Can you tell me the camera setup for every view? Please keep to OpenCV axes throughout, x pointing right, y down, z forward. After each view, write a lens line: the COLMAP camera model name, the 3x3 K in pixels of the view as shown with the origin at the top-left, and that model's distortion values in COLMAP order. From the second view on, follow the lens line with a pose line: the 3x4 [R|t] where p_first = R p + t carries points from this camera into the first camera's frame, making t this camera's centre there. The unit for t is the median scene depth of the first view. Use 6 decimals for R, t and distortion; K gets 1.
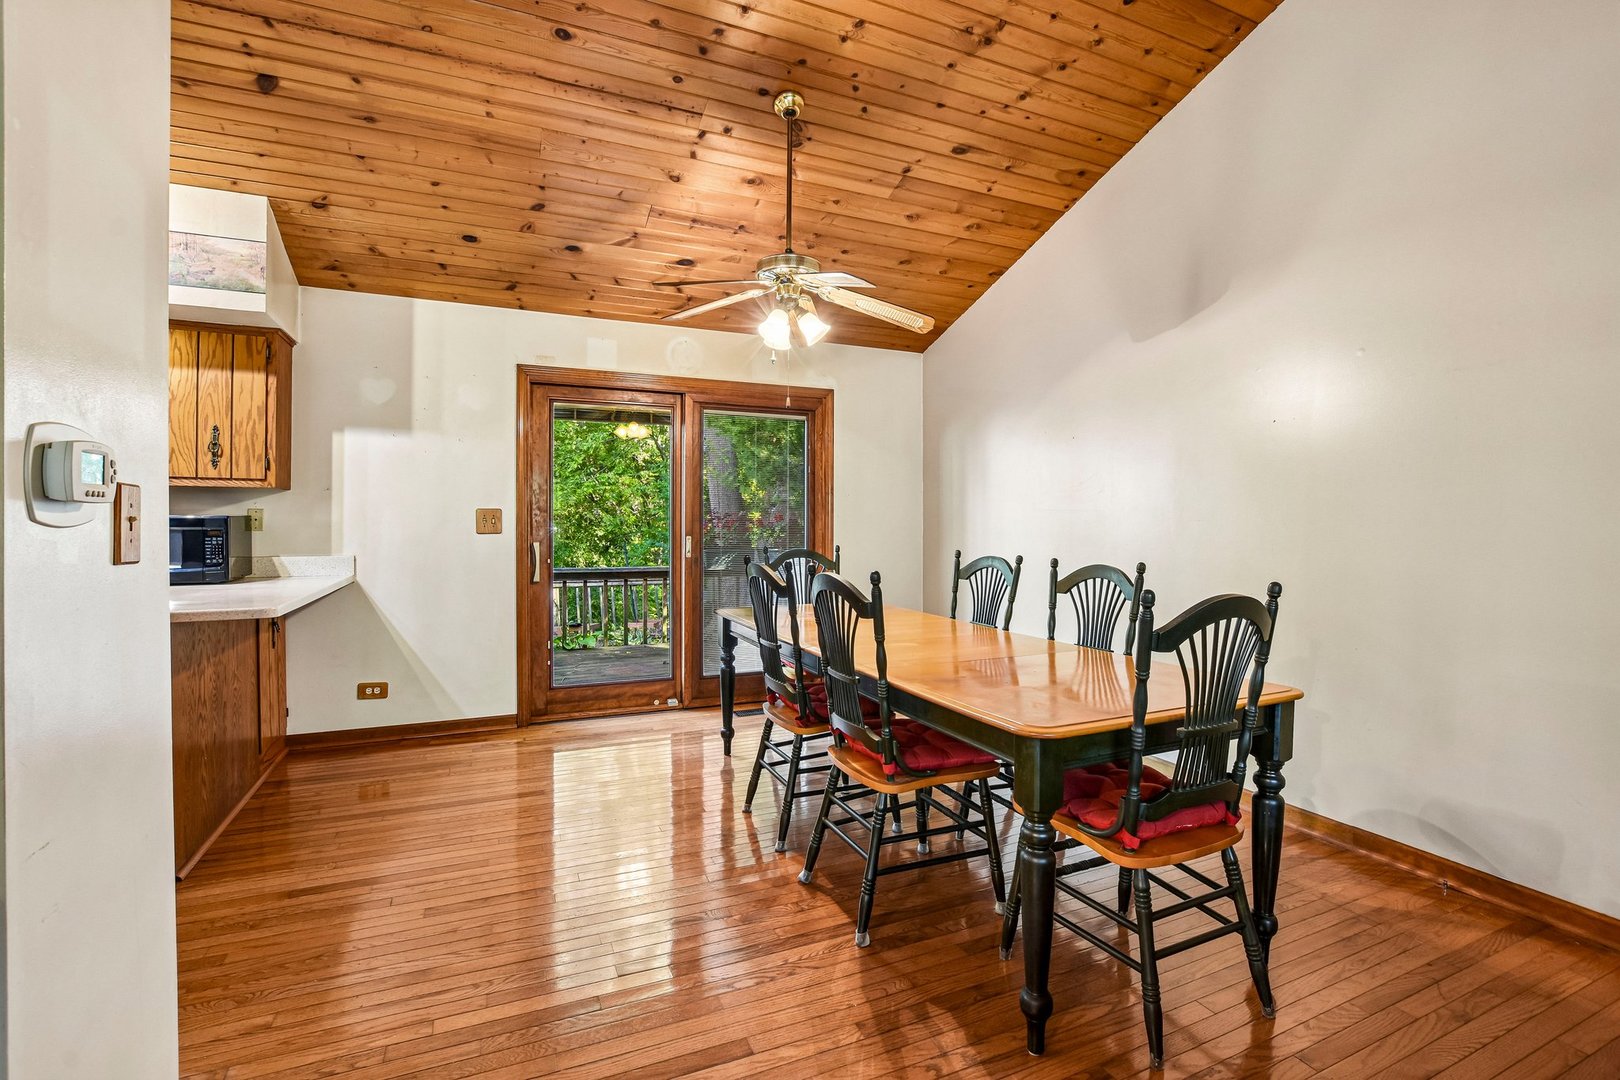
lens RADIAL K [[723.0, 0, 810.1], [0, 723.0, 526.2], [0, 0, 1]] dist [-0.028989, 0.002342]
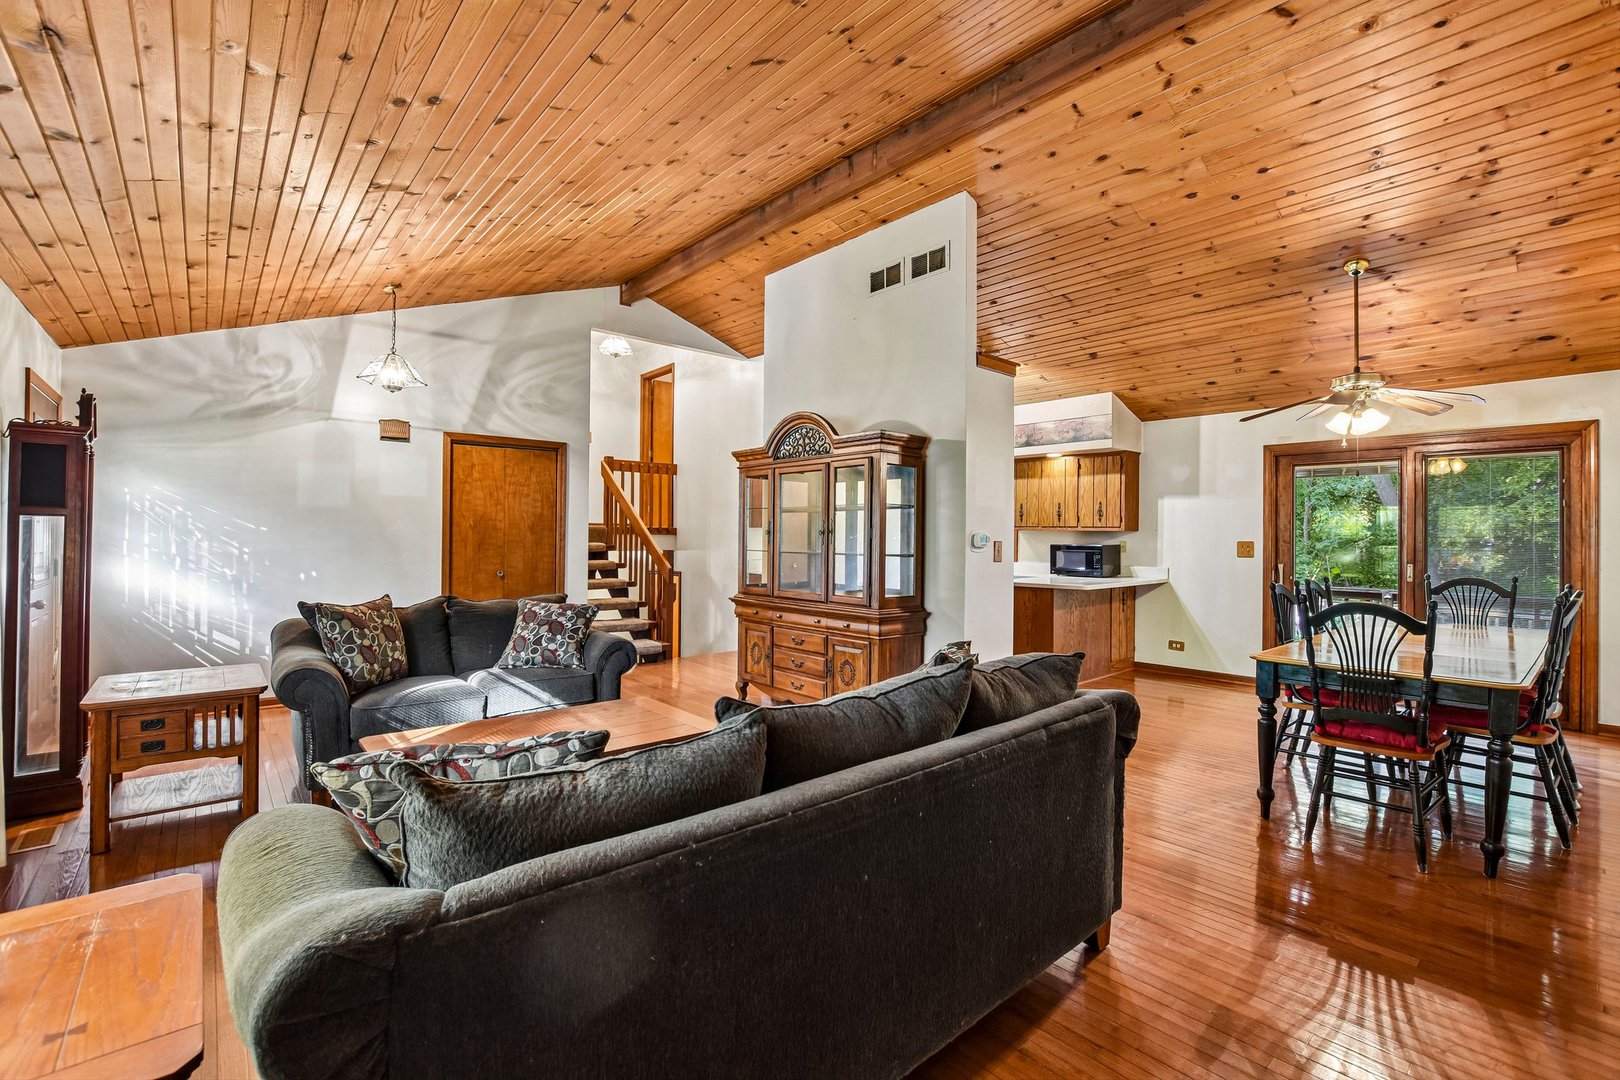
lens RADIAL K [[723.0, 0, 825.6], [0, 723.0, 527.8], [0, 0, 1]] dist [-0.028989, 0.002342]
pose [[0.306979, -0.008802, -0.951675, 0.842647], [-0.014324, 0.999801, -0.013868, -0.021672], [0.951608, 0.017889, 0.306792, -0.379036]]
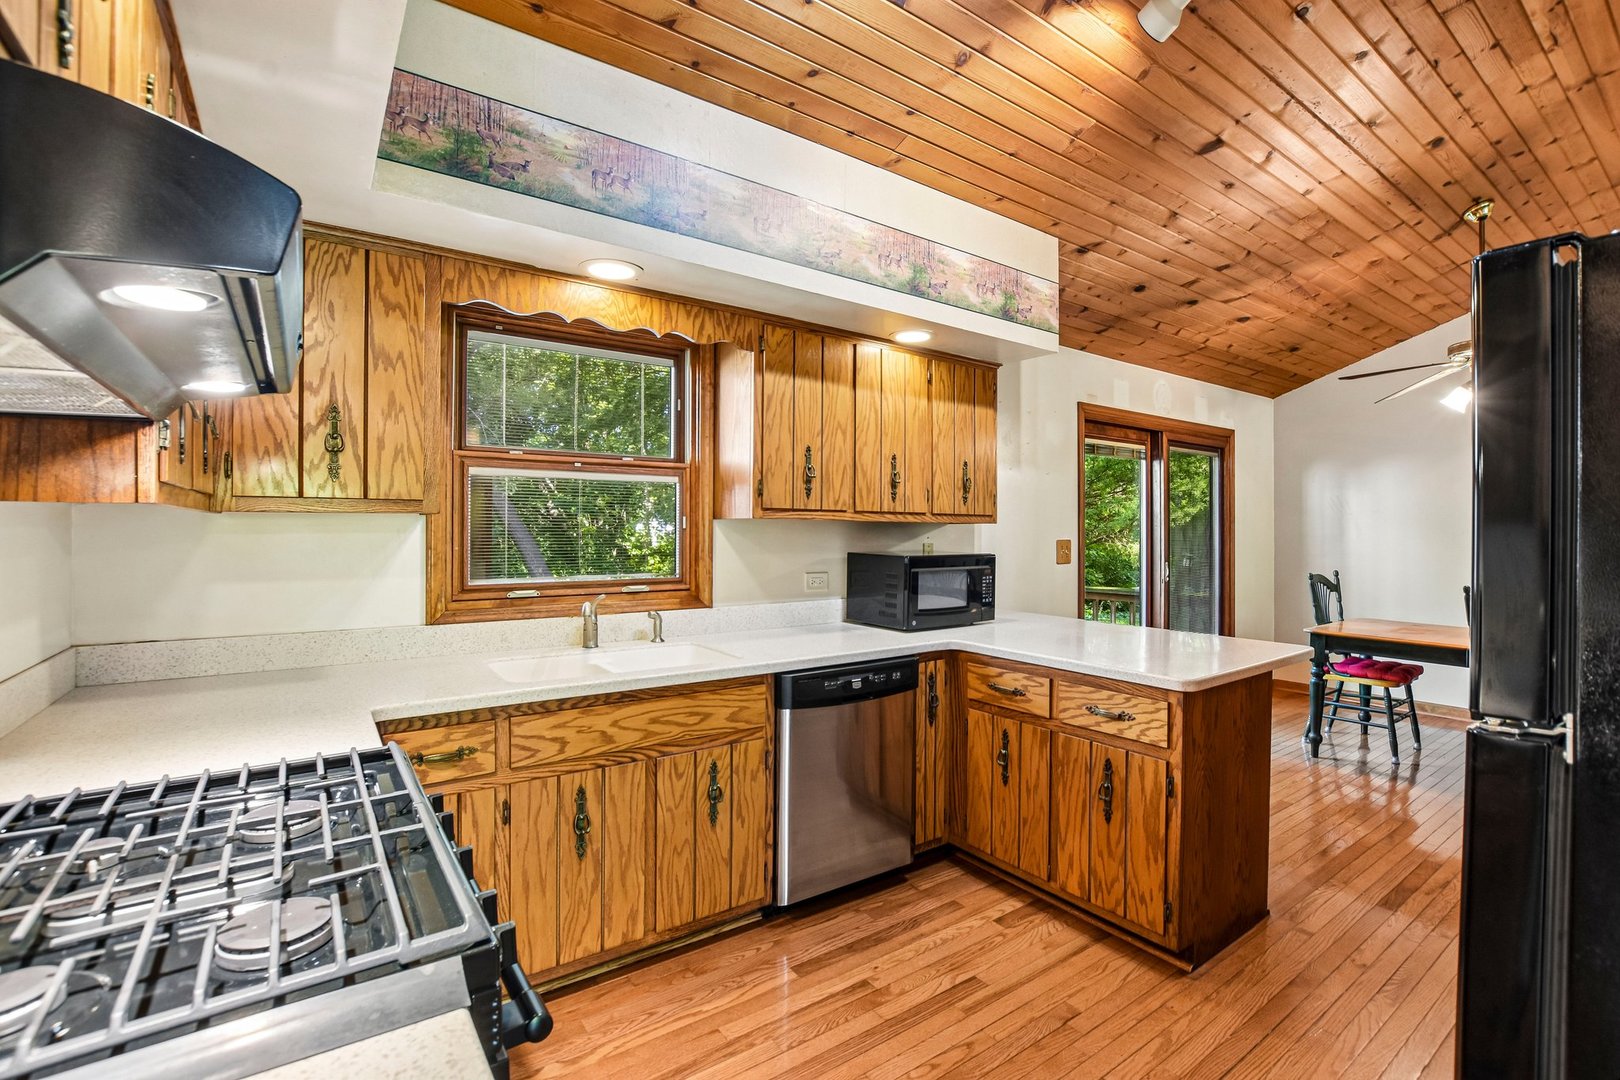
lens RADIAL K [[723.0, 0, 806.0], [0, 723.0, 526.6], [0, 0, 1]] dist [-0.028989, 0.002342]
pose [[0.980178, 0.002451, 0.198104, -1.138478], [-0.000526, 0.999952, -0.009769, -0.037445], [-0.198119, 0.009471, 0.980132, 0.058276]]
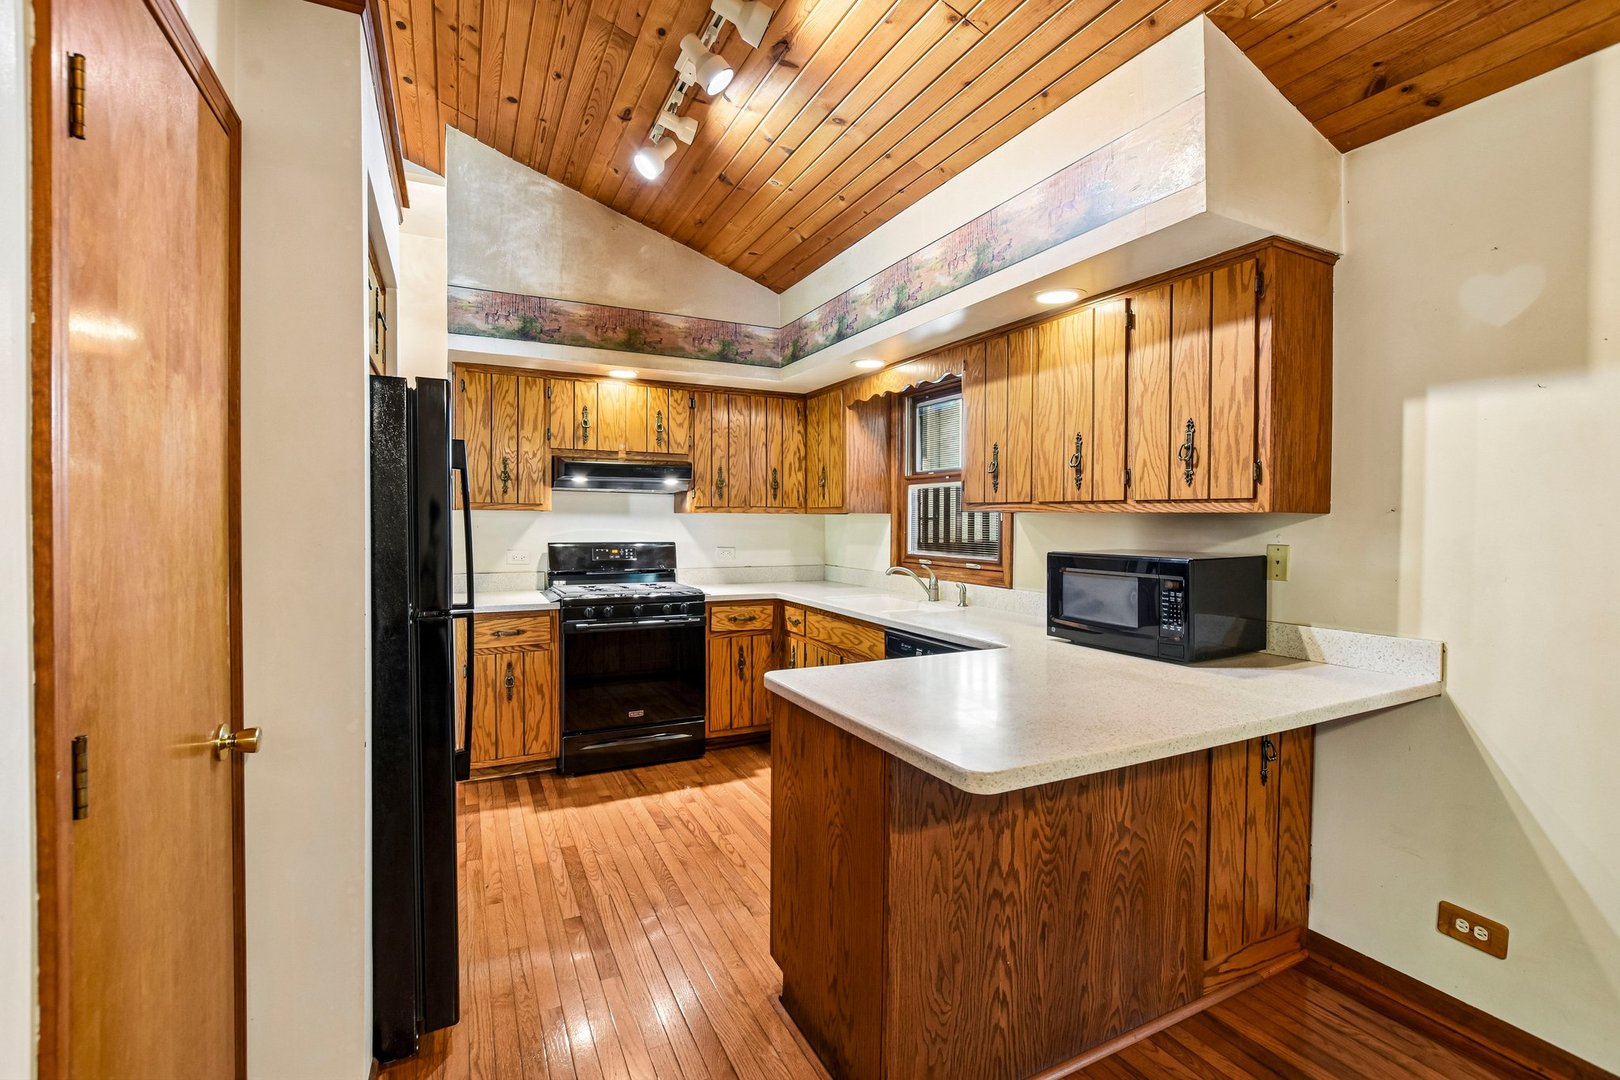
lens RADIAL K [[723.0, 0, 811.5], [0, 723.0, 526.3], [0, 0, 1]] dist [-0.028989, 0.002342]
pose [[0.039579, 0.008062, -0.999184, -0.172522], [-0.012685, 0.999891, 0.007565, -0.039878], [0.999136, 0.012376, 0.039677, 0.567676]]
